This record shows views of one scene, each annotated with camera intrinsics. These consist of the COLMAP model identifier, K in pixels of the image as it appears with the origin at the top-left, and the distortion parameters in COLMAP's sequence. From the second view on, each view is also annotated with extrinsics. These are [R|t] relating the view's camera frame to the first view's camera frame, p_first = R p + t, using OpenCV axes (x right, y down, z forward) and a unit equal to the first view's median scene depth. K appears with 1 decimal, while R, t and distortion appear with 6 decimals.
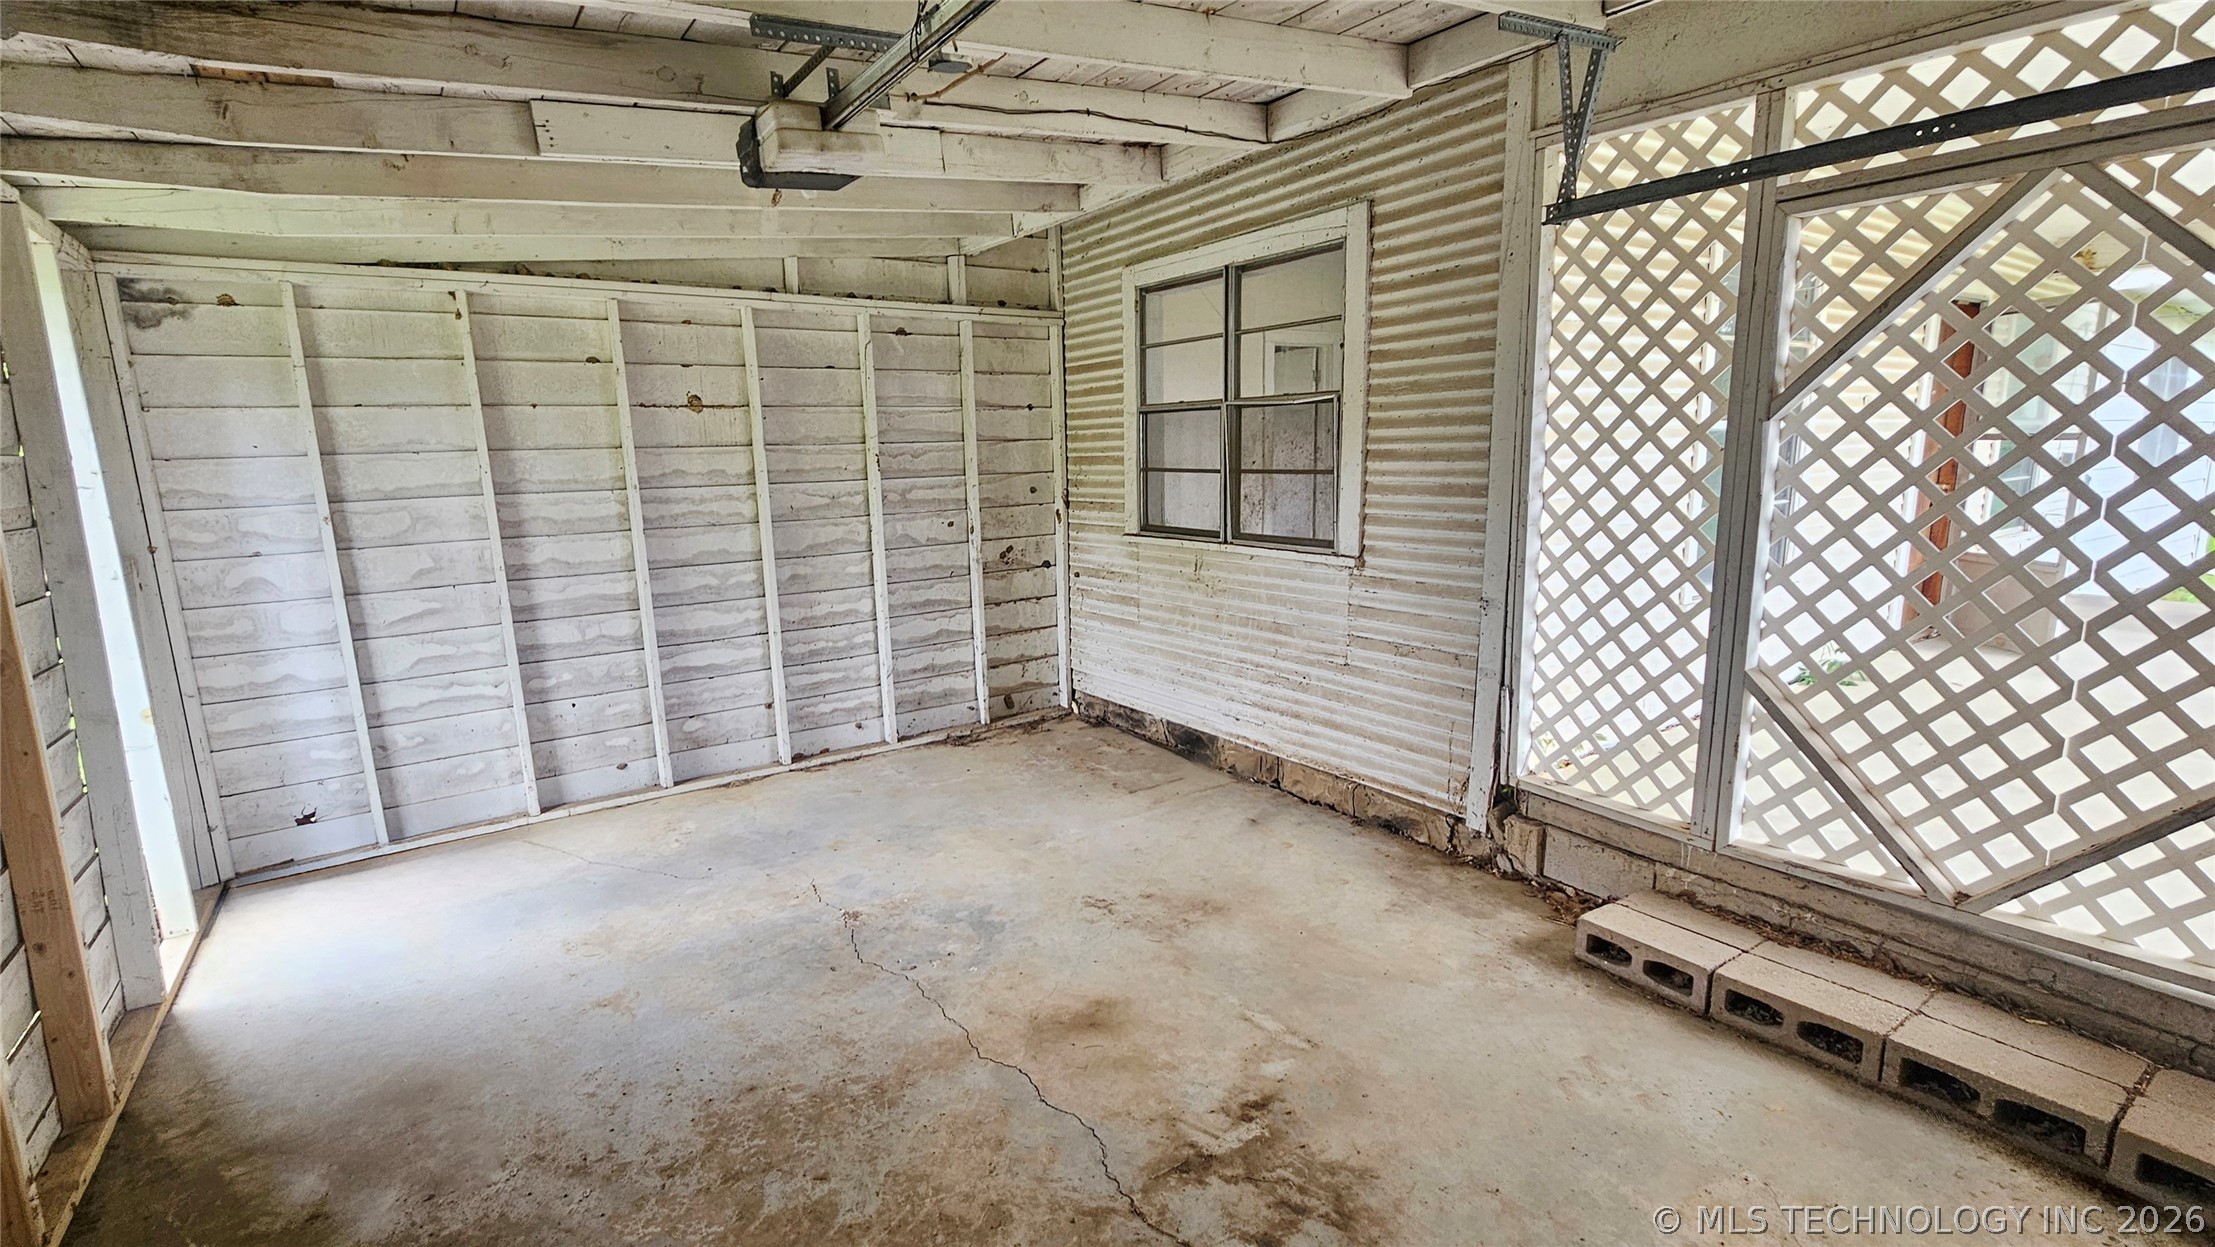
lens RADIAL K [[1013.6, 0, 1105.9], [0, 1013.6, 637.2], [0, 0, 1]] dist [-0.000326, 0.000749]
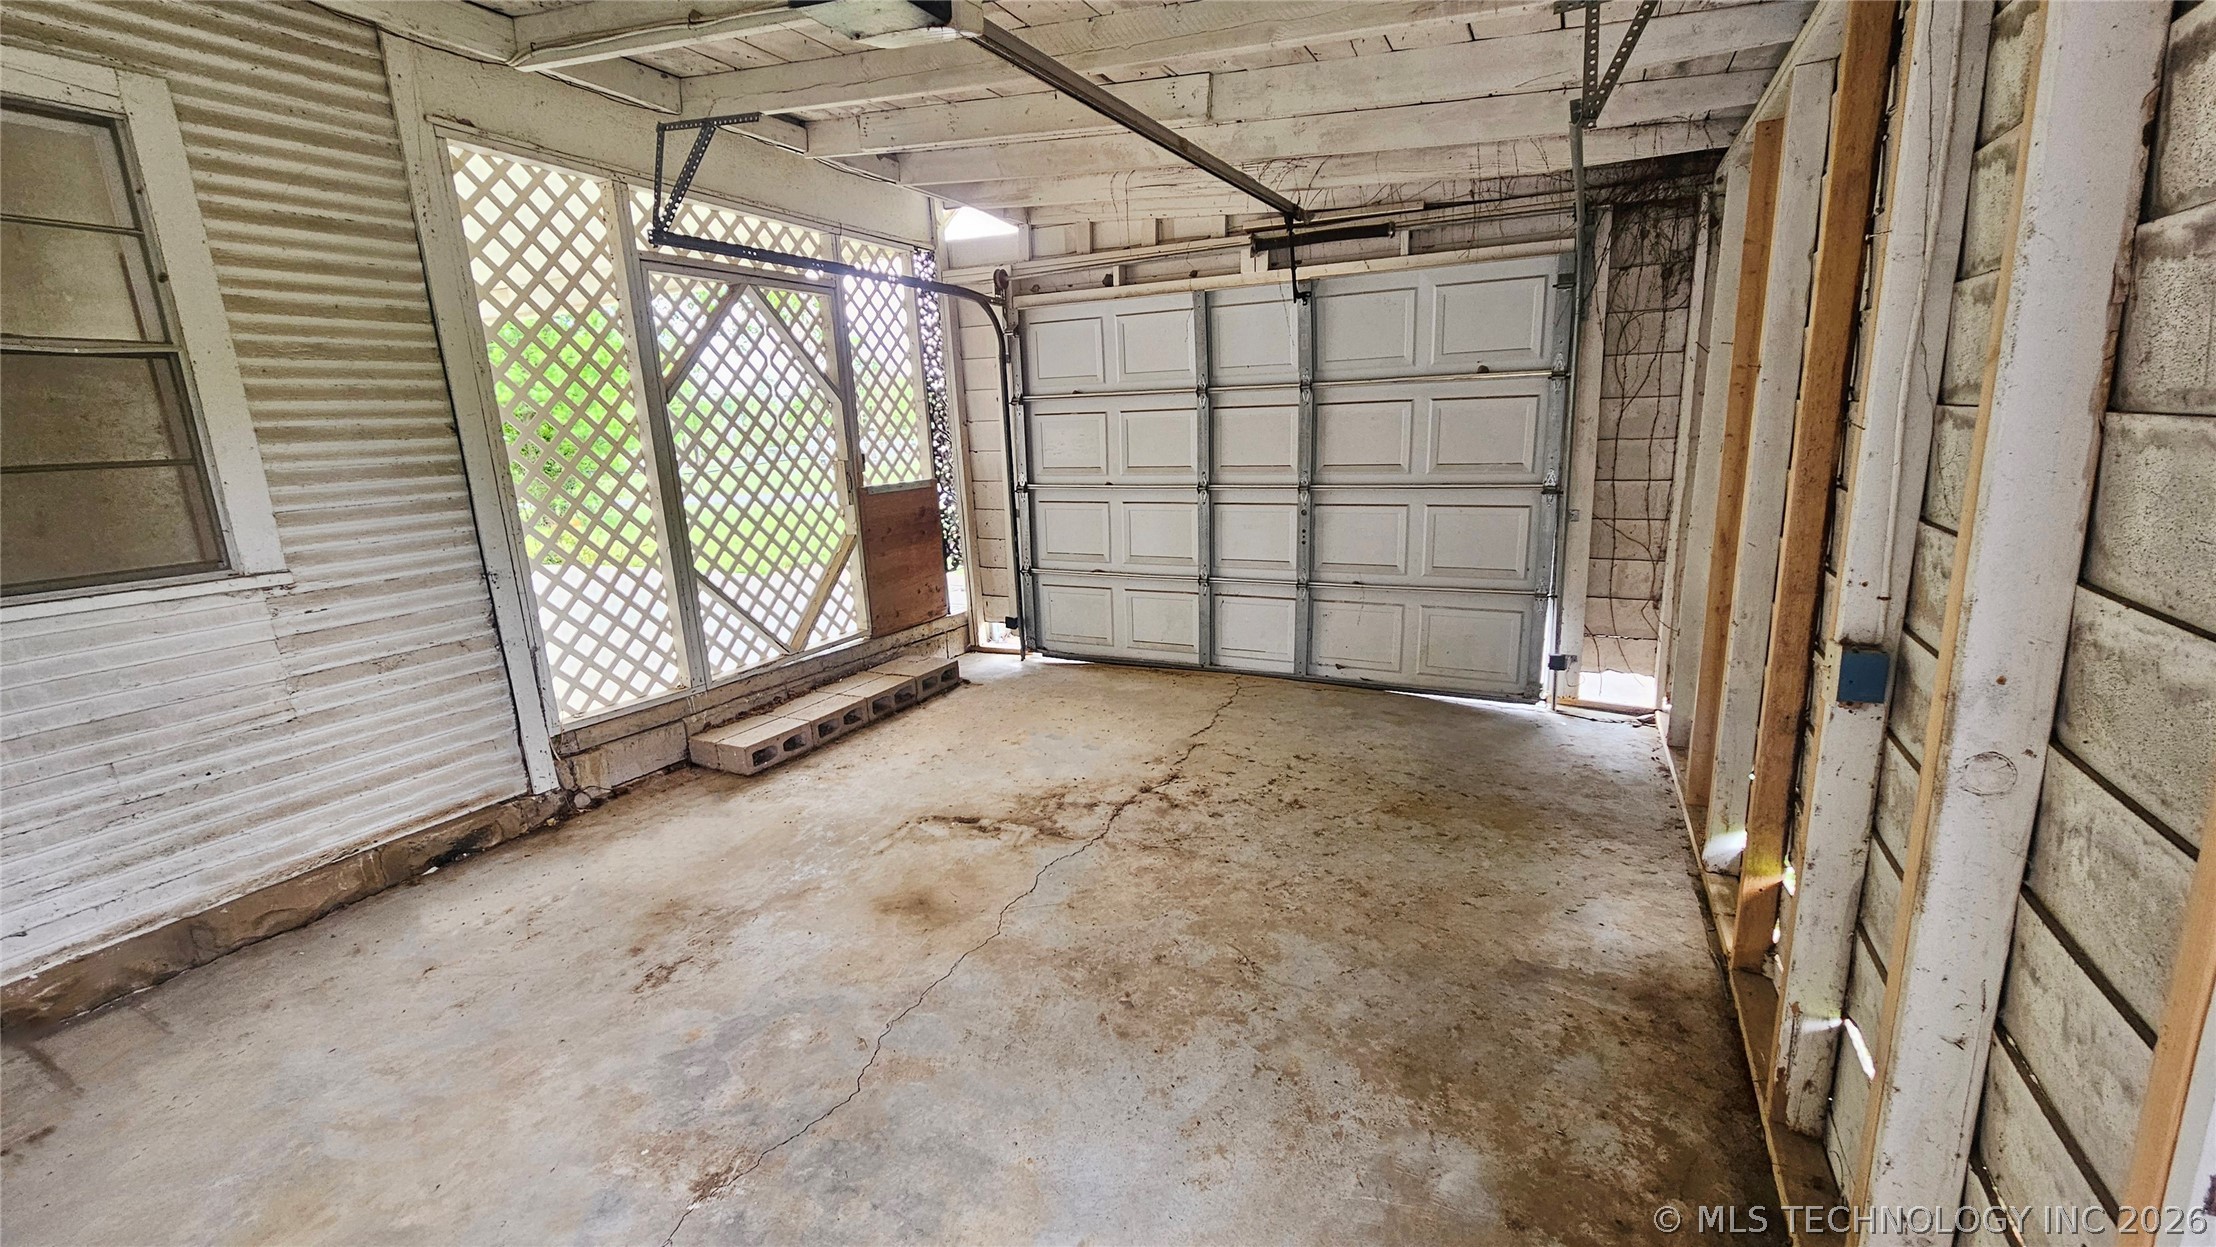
lens RADIAL K [[943.7, 0, 1109.6], [0, 943.7, 627.2], [0, 0, 1]] dist [-0.002293, 0.000422]
pose [[-0.493937, -0.142806, 0.857690, -0.877597], [0.212409, 0.936717, 0.278289, -0.138422], [-0.843154, 0.319638, -0.432346, 1.061785]]
